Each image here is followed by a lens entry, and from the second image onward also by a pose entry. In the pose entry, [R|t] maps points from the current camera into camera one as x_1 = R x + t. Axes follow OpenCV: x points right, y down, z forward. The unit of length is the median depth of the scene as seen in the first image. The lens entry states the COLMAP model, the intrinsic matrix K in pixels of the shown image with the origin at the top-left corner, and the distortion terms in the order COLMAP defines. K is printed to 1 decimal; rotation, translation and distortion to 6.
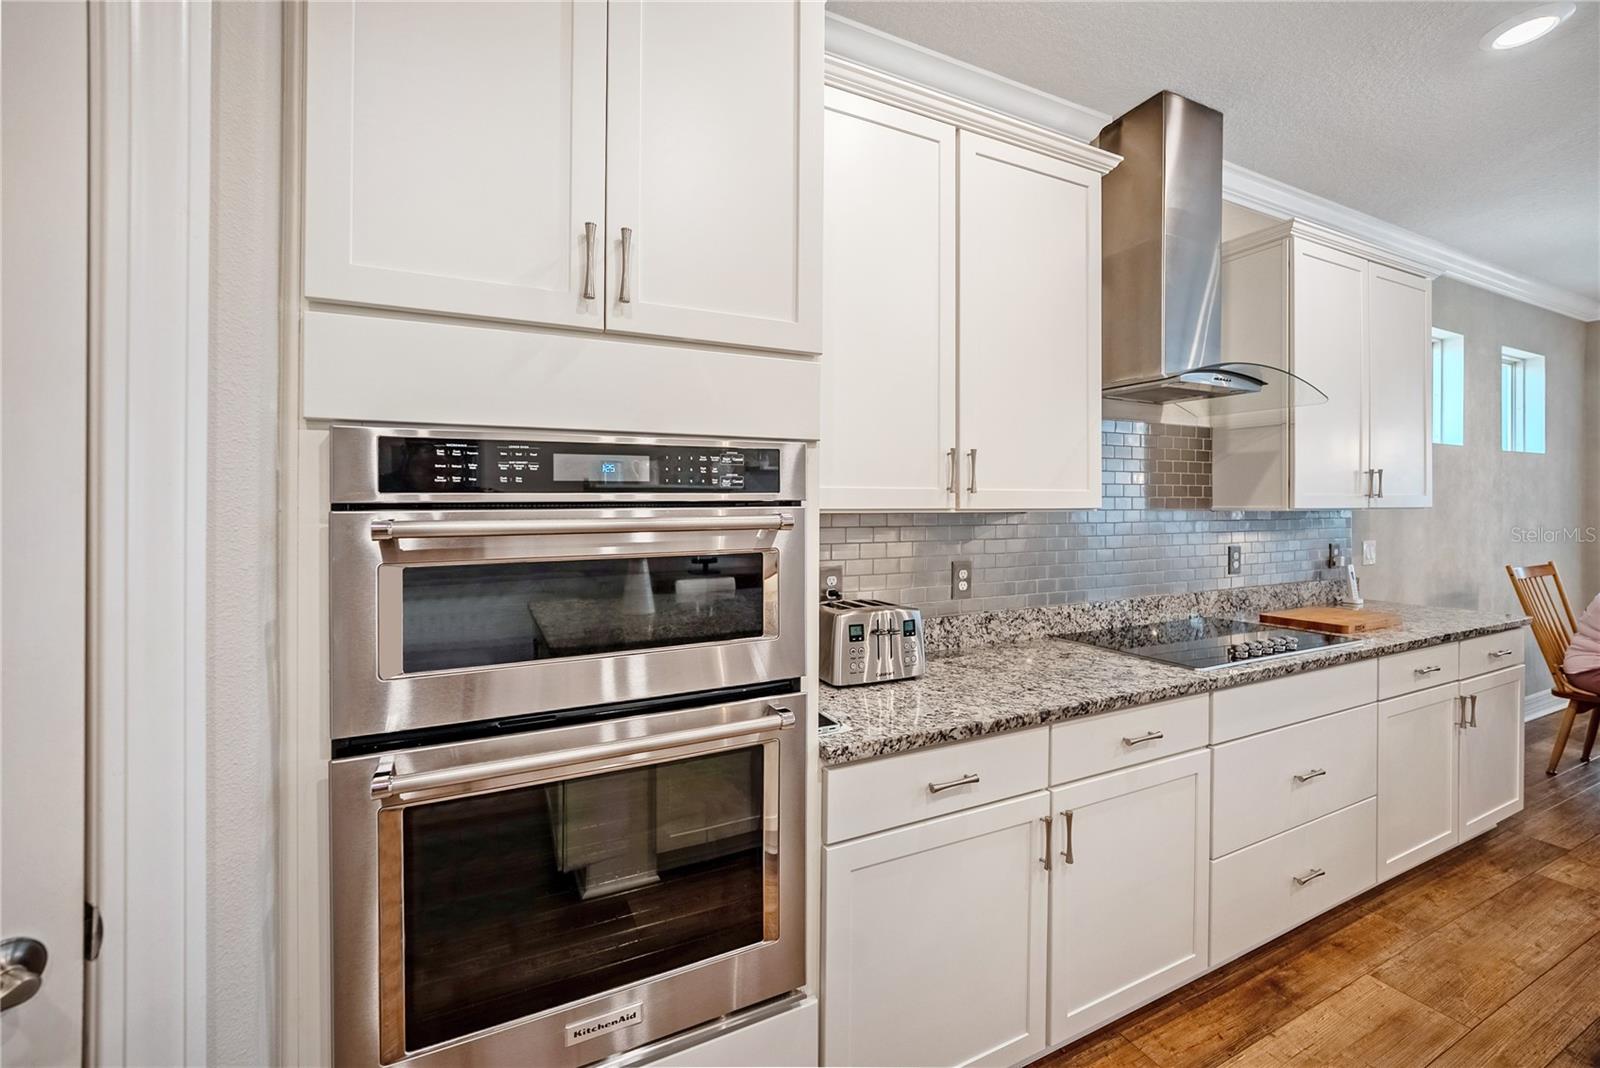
lens RADIAL K [[643.3, 0, 797.1], [0, 643.3, 513.9], [0, 0, 1]] dist [-0.003870, -0.000336]
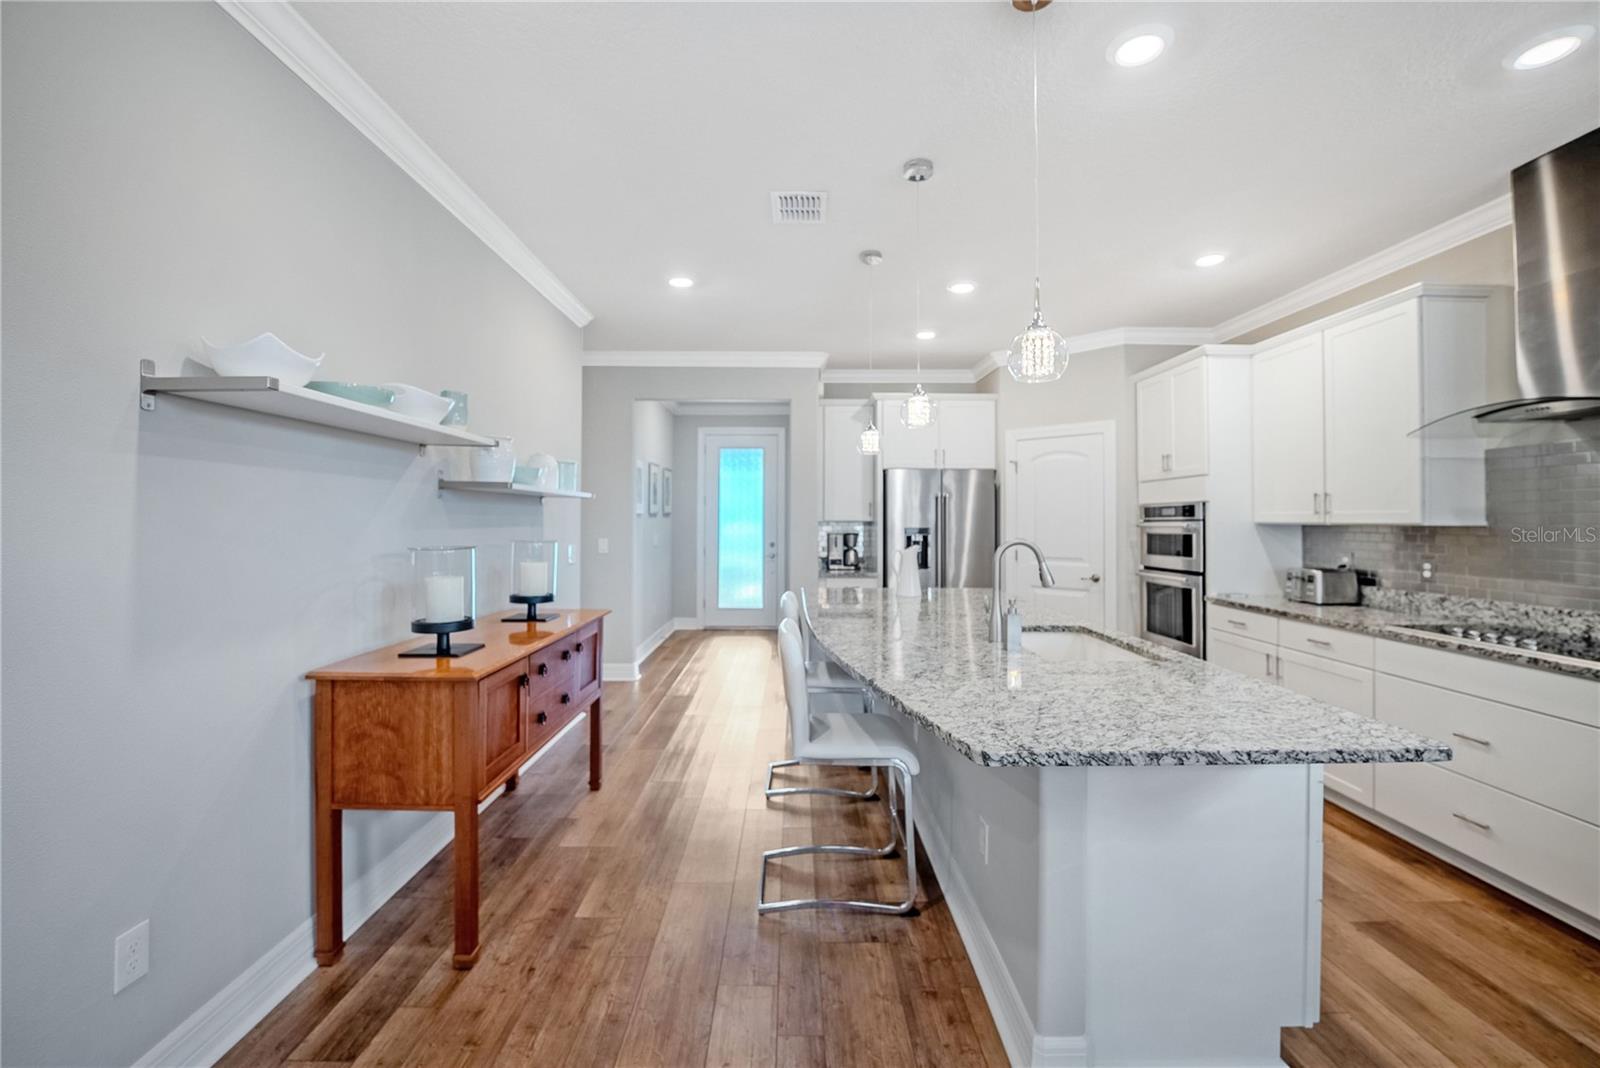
lens RADIAL K [[643.3, 0, 797.1], [0, 643.3, 513.9], [0, 0, 1]] dist [-0.003870, -0.000336]
pose [[-0.430019, -0.002402, -0.902817, 2.247088], [-0.000627, 0.999997, -0.002362, -0.023738], [0.902820, -0.000450, -0.430019, 0.317051]]
